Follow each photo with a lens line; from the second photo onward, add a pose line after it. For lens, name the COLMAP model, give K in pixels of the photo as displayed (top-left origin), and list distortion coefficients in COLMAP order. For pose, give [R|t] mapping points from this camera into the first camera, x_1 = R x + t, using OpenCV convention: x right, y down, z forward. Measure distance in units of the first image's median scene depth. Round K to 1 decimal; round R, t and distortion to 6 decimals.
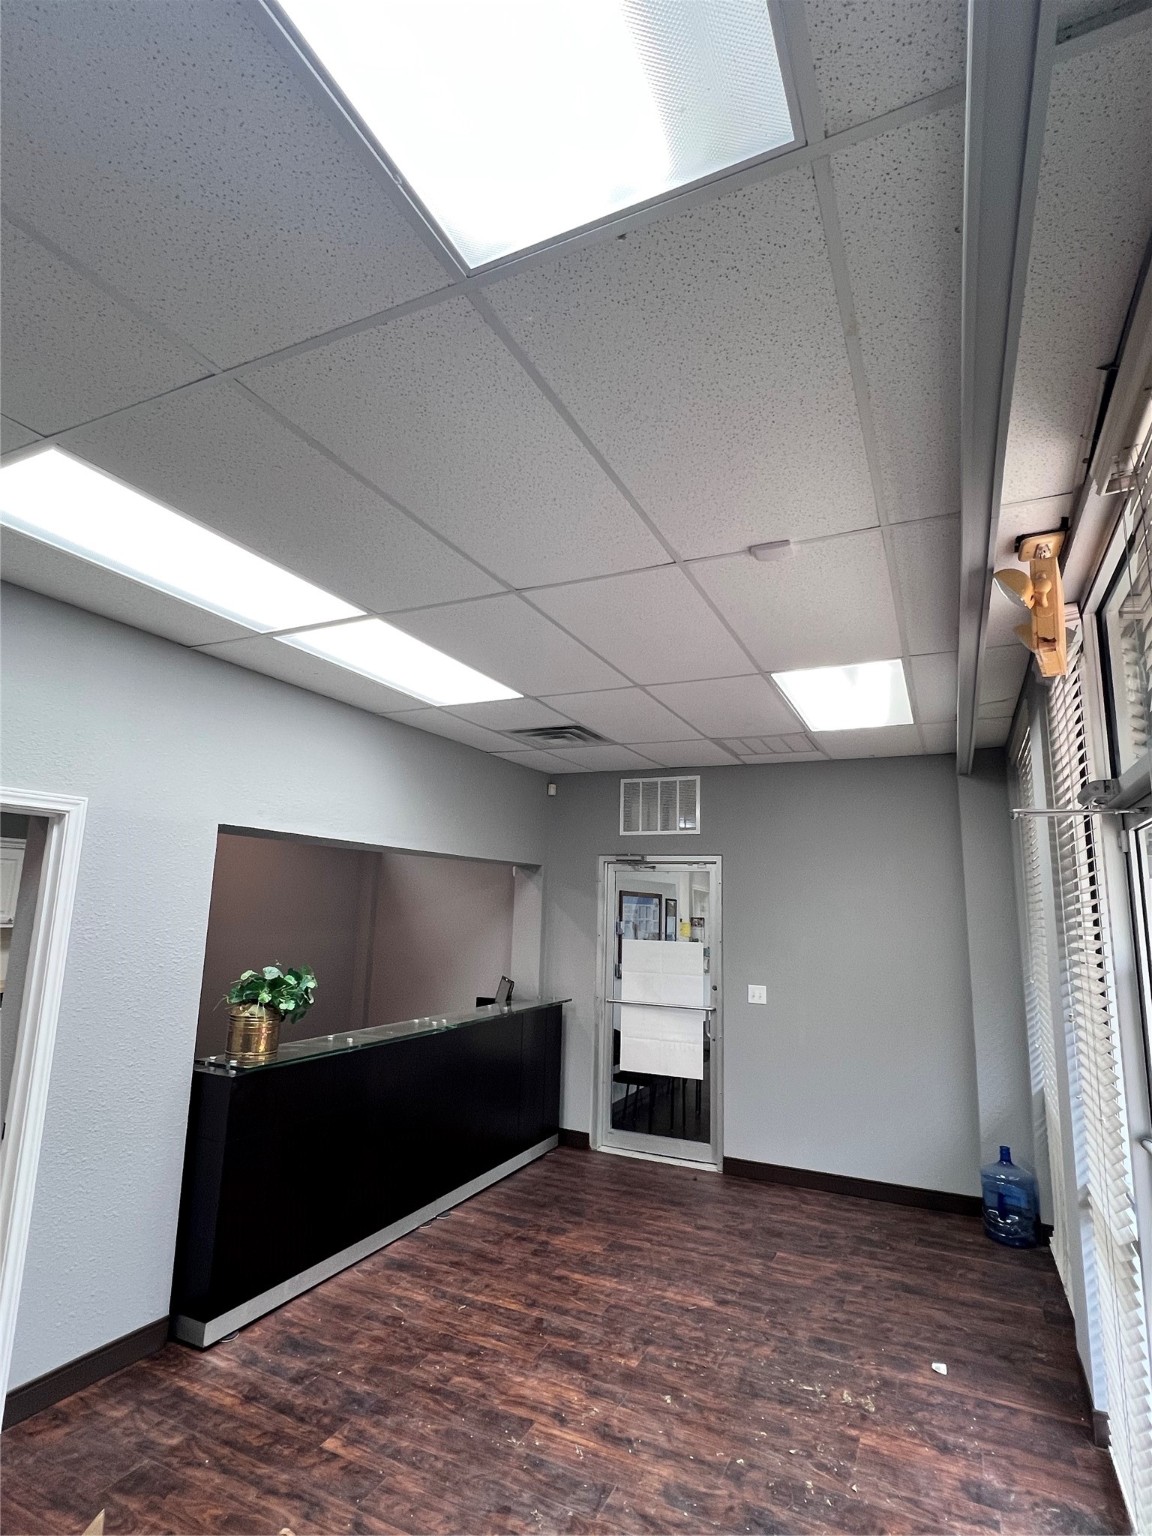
lens RADIAL K [[770.8, 0, 585.5], [0, 770.8, 766.2], [0, 0, 1]] dist [-0.003057, 0.002020]
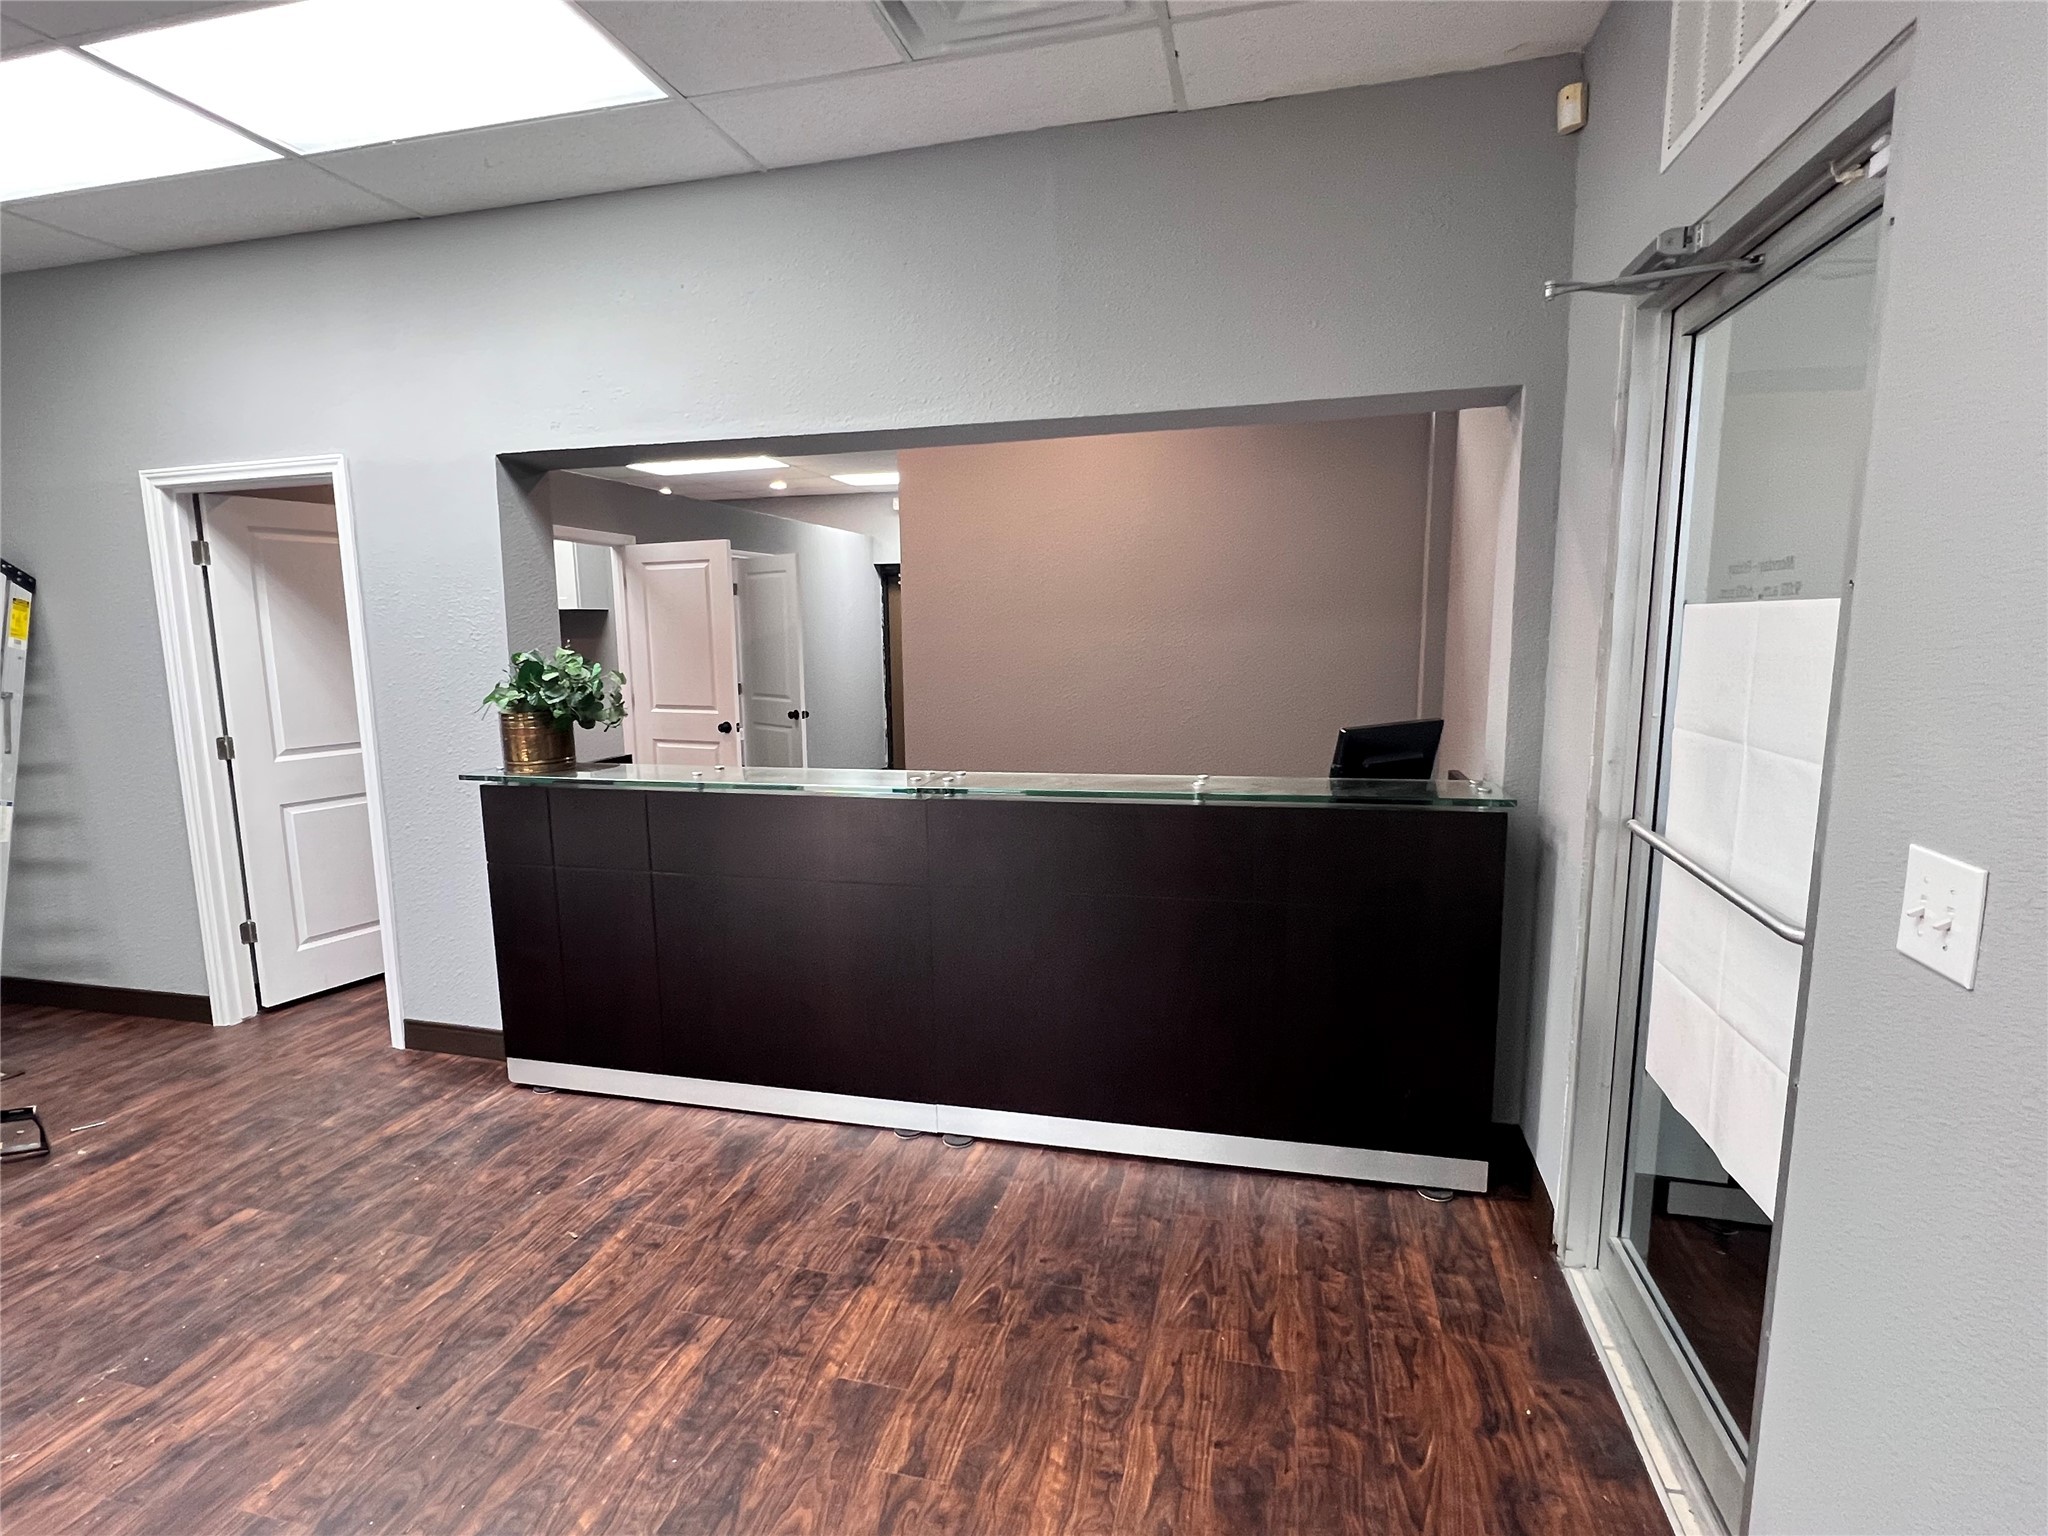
lens RADIAL K [[1027.8, 0, 1019.1], [0, 1027.8, 759.1], [0, 0, 1]] dist [-0.003057, 0.002020]
pose [[0.194428, 0.095222, -0.976284, 0.606630], [0.189640, 0.972851, 0.132654, 0.317516], [0.962411, -0.210934, 0.171092, 1.247383]]
